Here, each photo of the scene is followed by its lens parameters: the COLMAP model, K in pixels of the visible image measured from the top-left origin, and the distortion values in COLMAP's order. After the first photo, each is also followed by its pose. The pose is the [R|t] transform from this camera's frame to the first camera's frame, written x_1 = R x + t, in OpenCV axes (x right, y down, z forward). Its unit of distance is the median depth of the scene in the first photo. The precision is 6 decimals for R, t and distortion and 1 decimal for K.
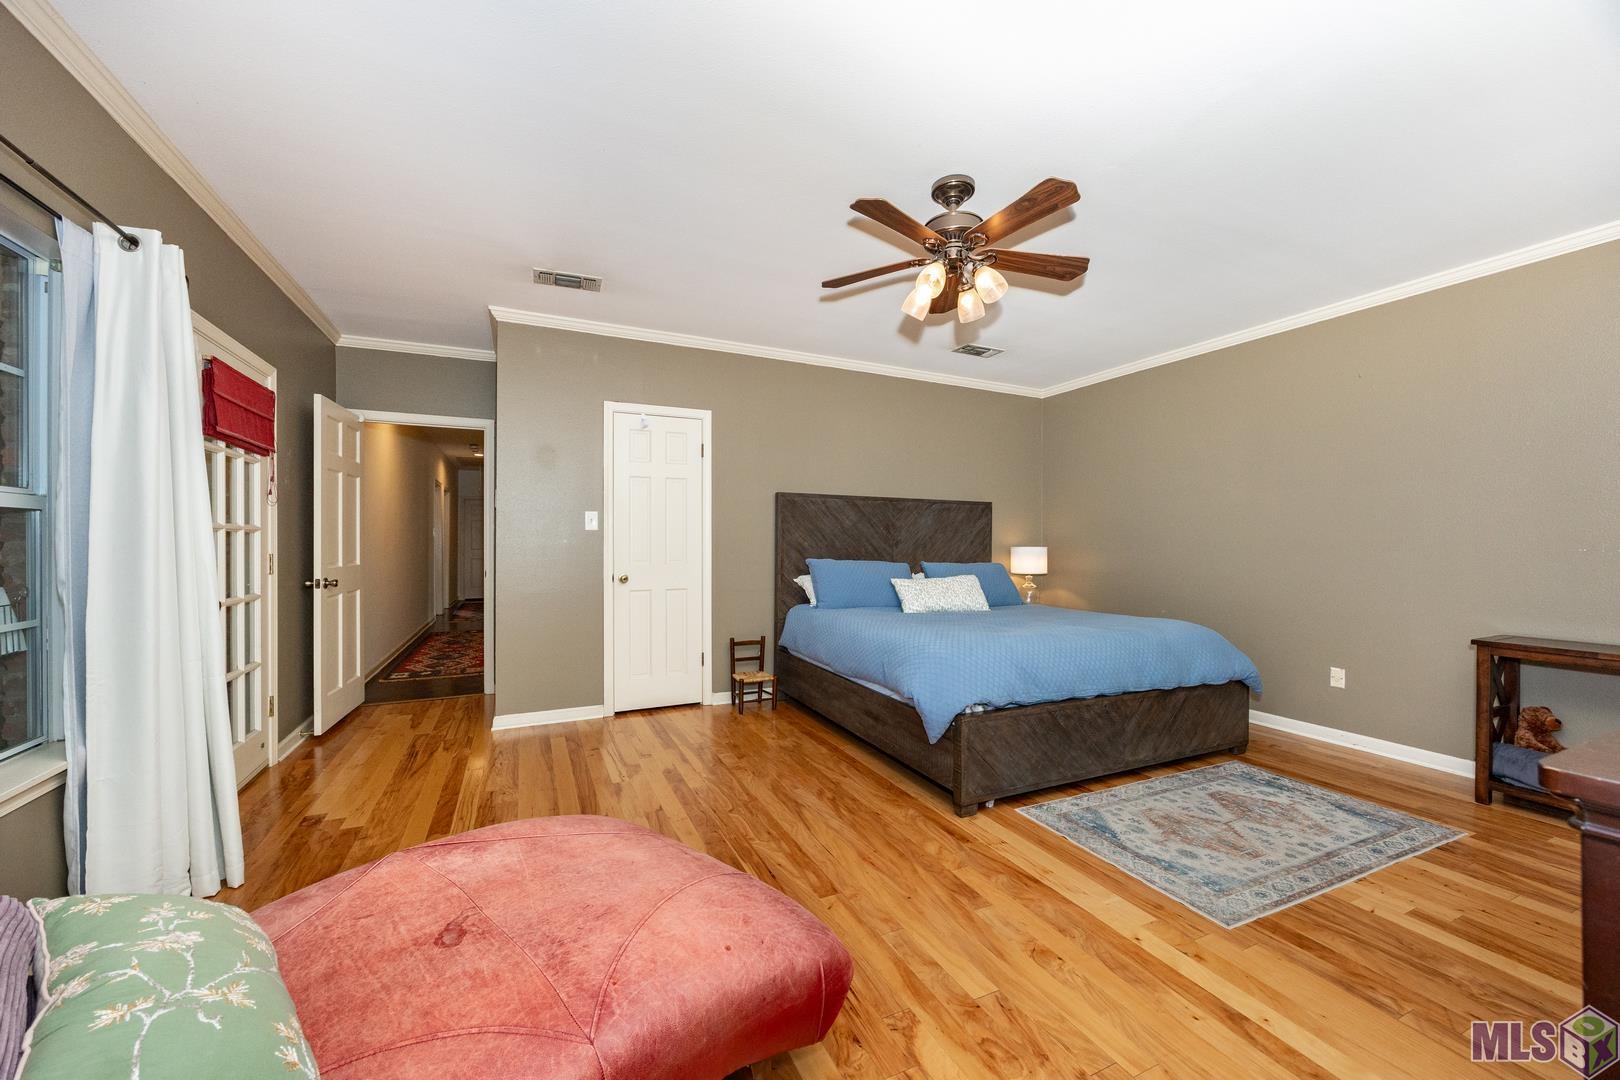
lens RADIAL K [[625.0, 0, 798.7], [0, 625.0, 540.9], [0, 0, 1]] dist [-0.003978, 0.000932]
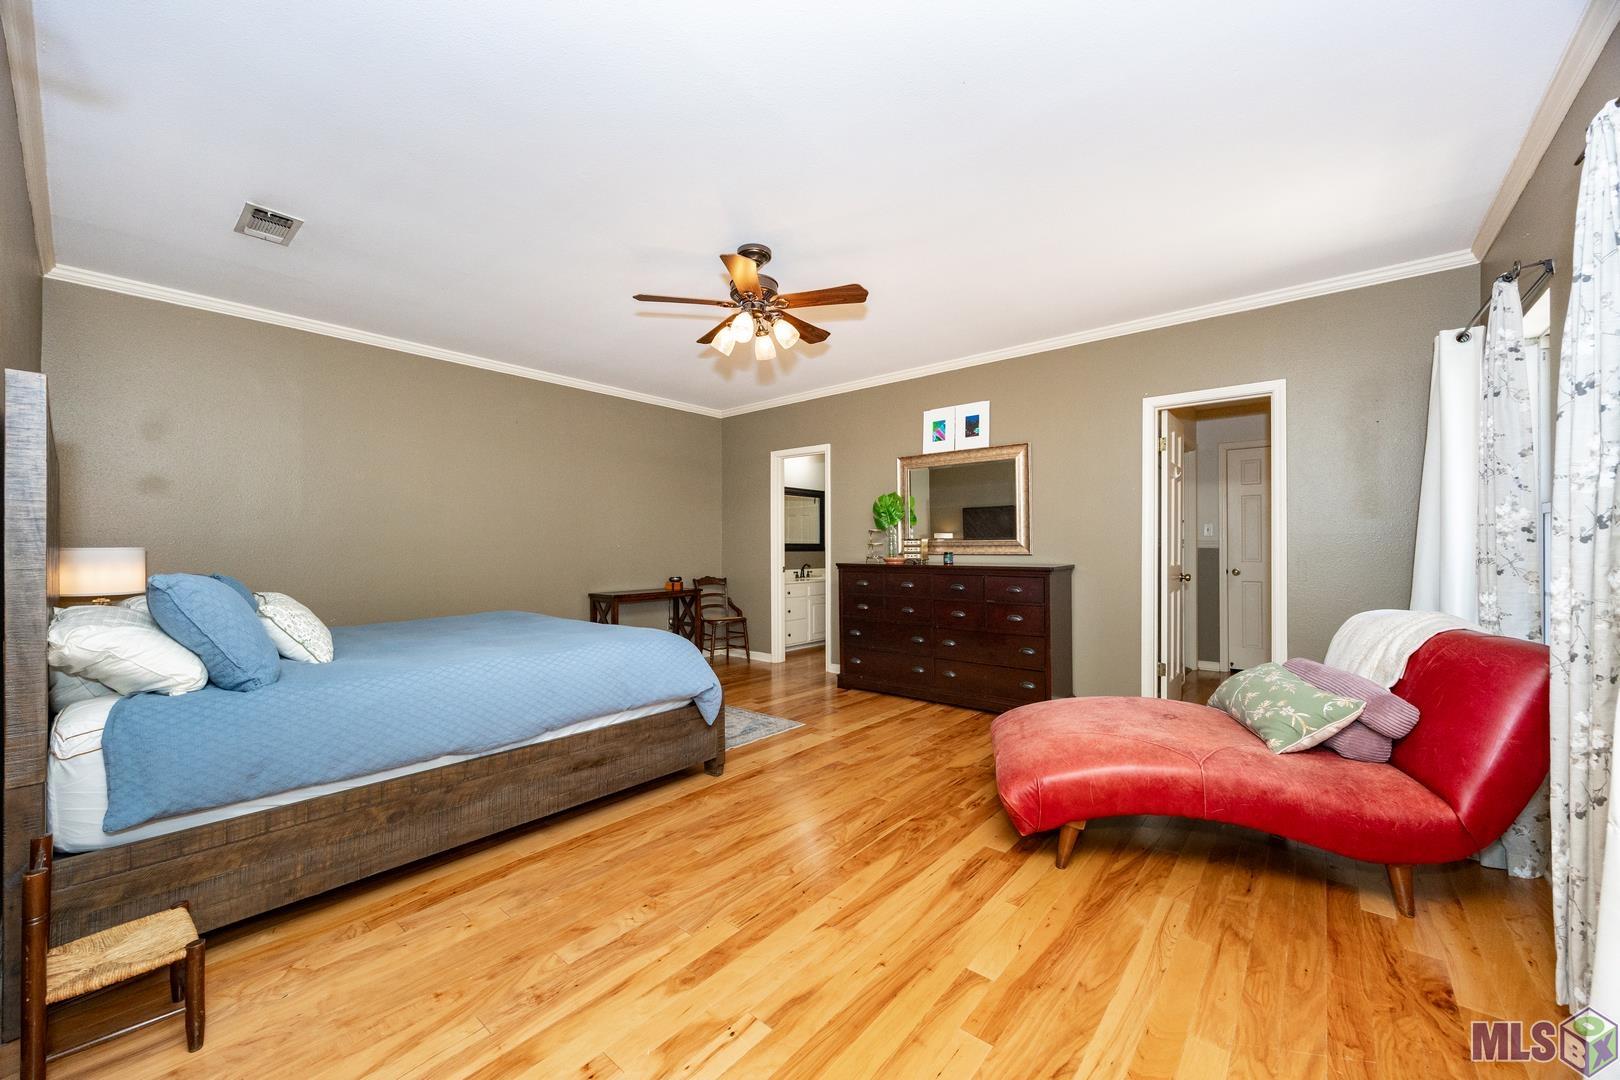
lens RADIAL K [[625.0, 0, 796.3], [0, 625.0, 544.9], [0, 0, 1]] dist [-0.003978, 0.000932]
pose [[-0.432647, 0.006372, 0.901541, -0.791627], [0.003018, 0.999980, -0.005620, 0.015492], [-0.901558, 0.000289, -0.432657, 1.265750]]
